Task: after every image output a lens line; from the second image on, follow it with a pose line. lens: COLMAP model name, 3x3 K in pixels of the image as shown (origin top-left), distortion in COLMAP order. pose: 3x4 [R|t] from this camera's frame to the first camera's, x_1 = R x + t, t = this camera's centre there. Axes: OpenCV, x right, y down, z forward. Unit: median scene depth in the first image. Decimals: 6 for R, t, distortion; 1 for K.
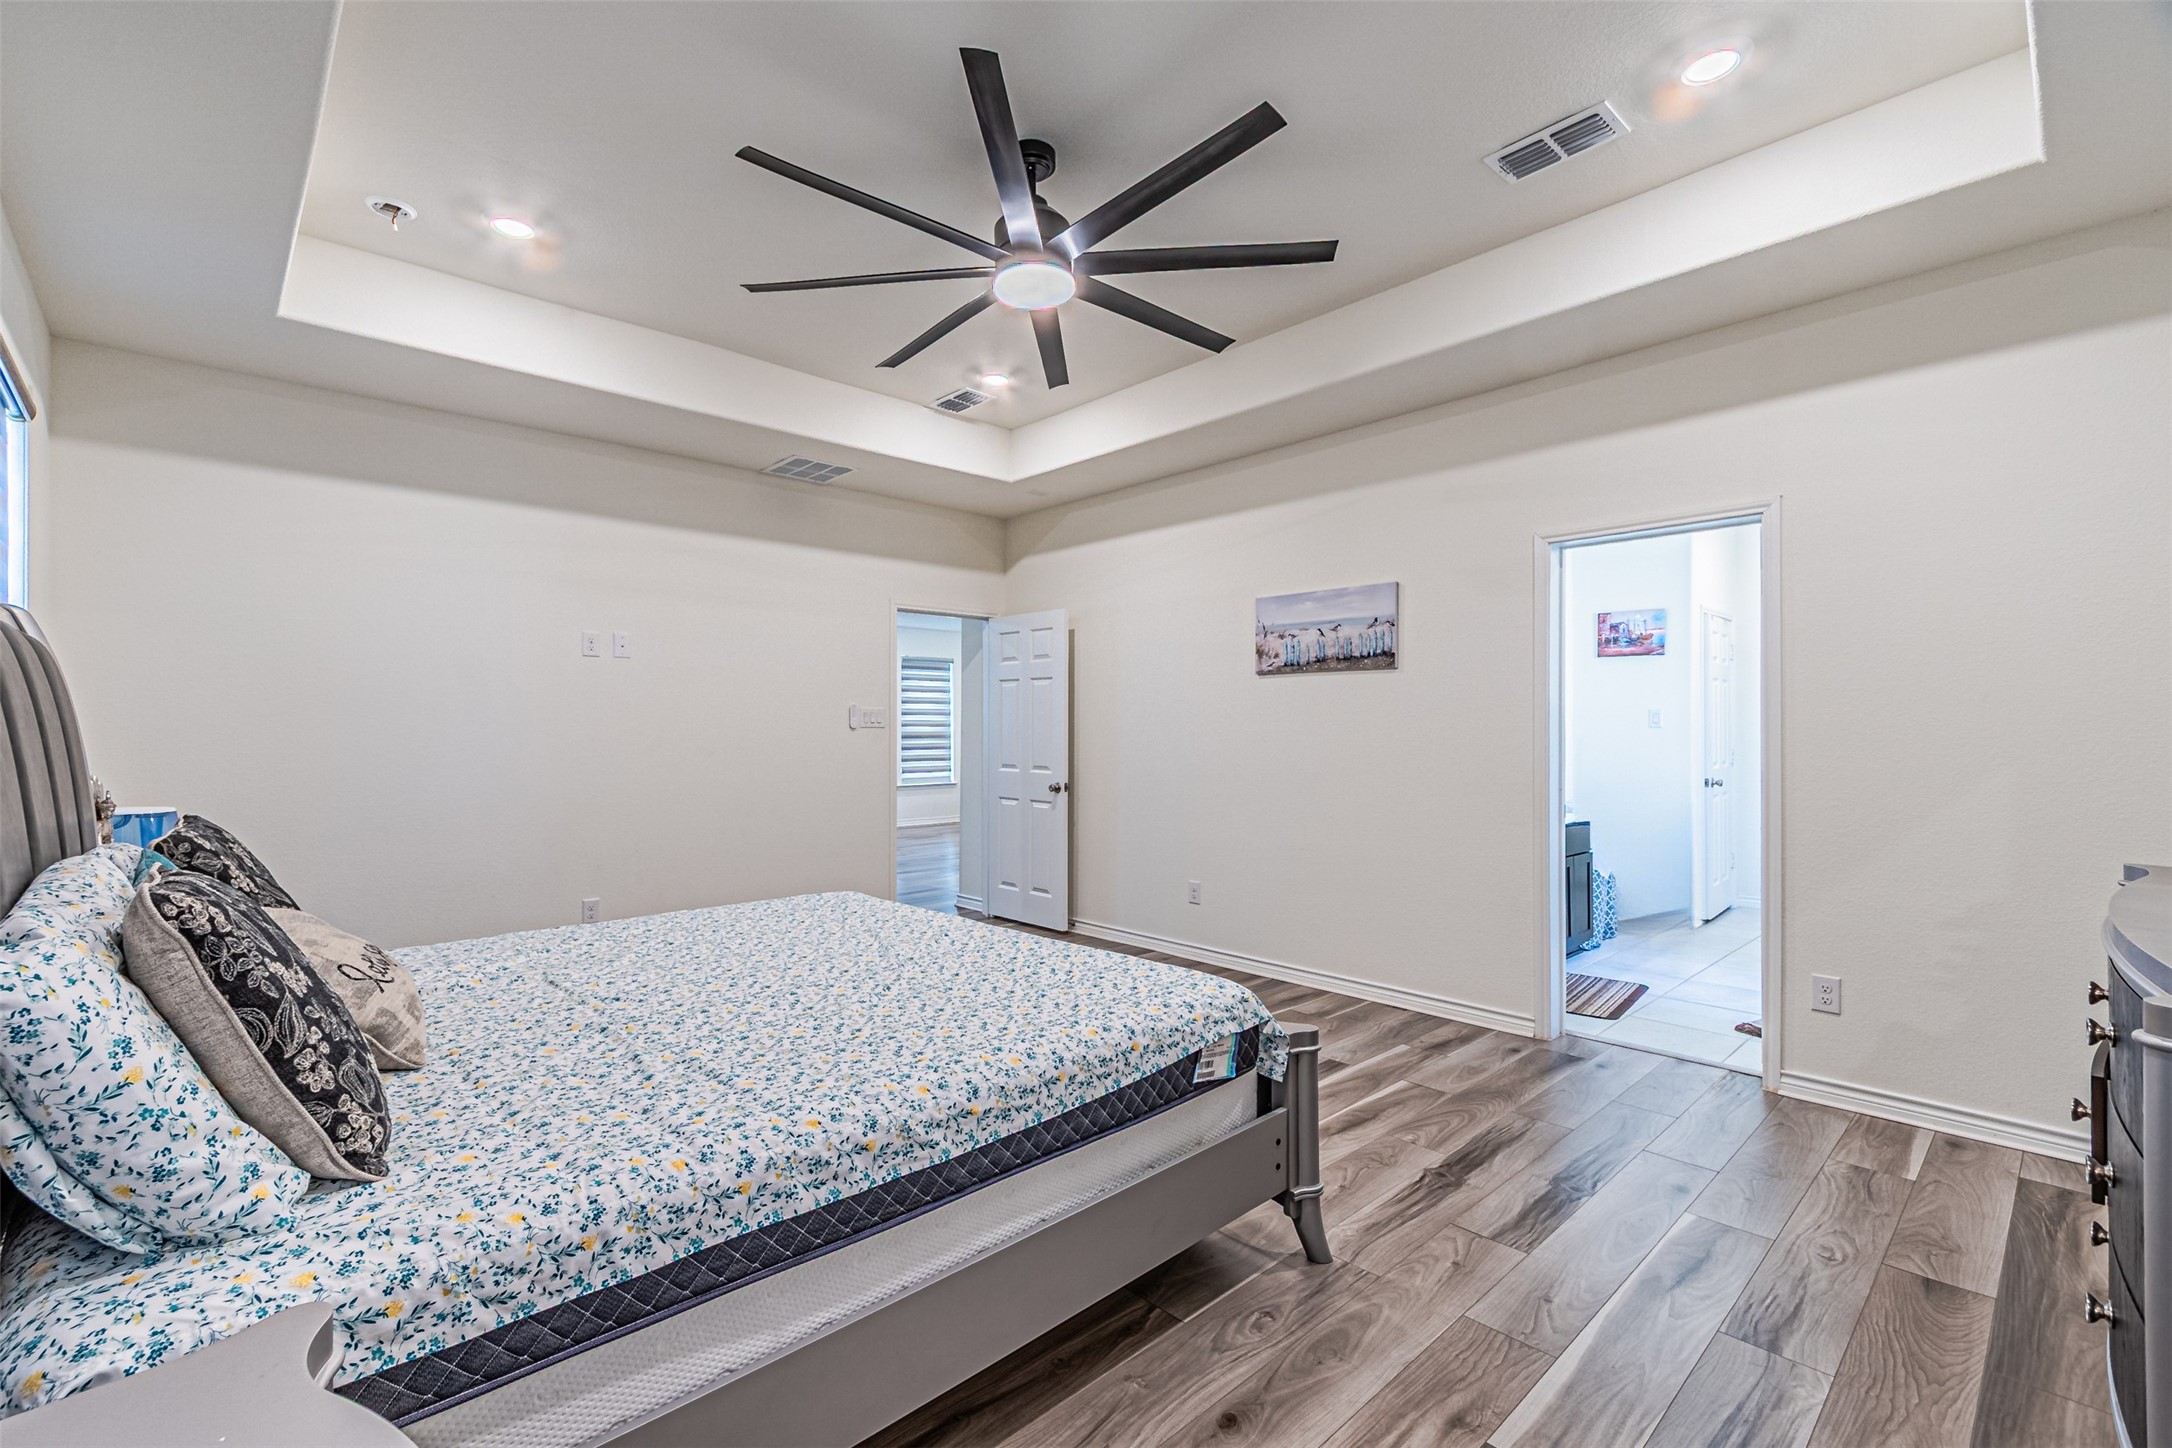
lens RADIAL K [[953.3, 0, 1088.0], [0, 953.3, 729.1], [0, 0, 1]] dist [0.009004, -0.003703]
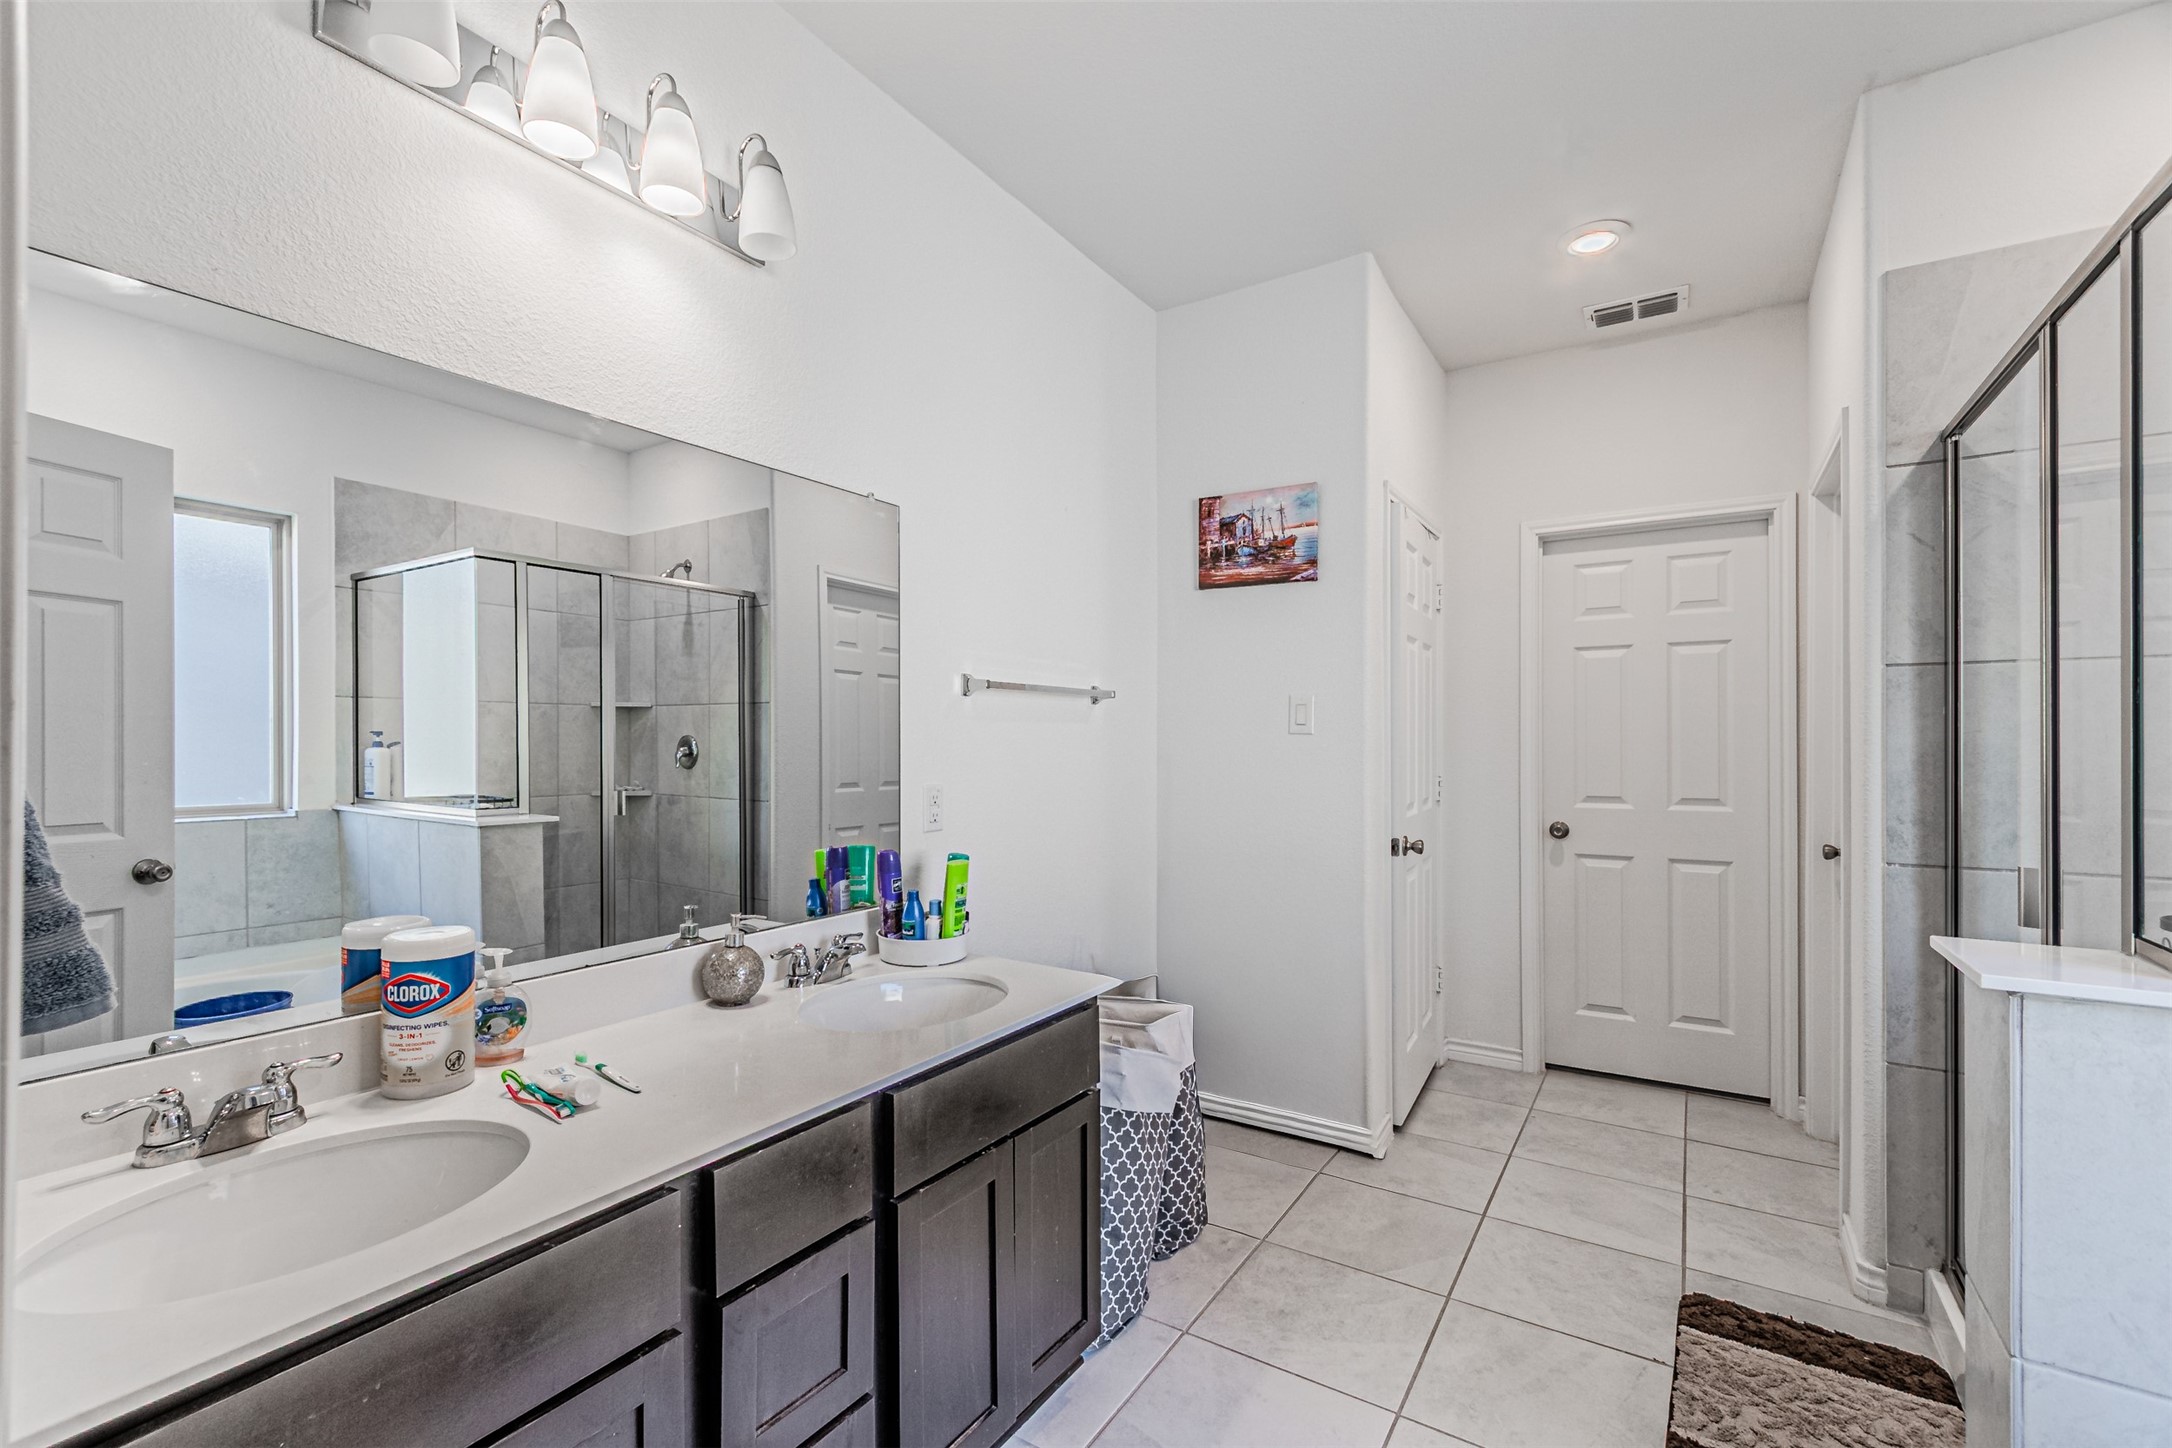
lens RADIAL K [[953.3, 0, 1084.3], [0, 953.3, 735.6], [0, 0, 1]] dist [0.009004, -0.003703]
pose [[0.965852, 0.007074, 0.258997, 0.359749], [-0.004849, 0.999946, -0.009226, 0.004585], [-0.259048, 0.007655, 0.965834, 0.558383]]
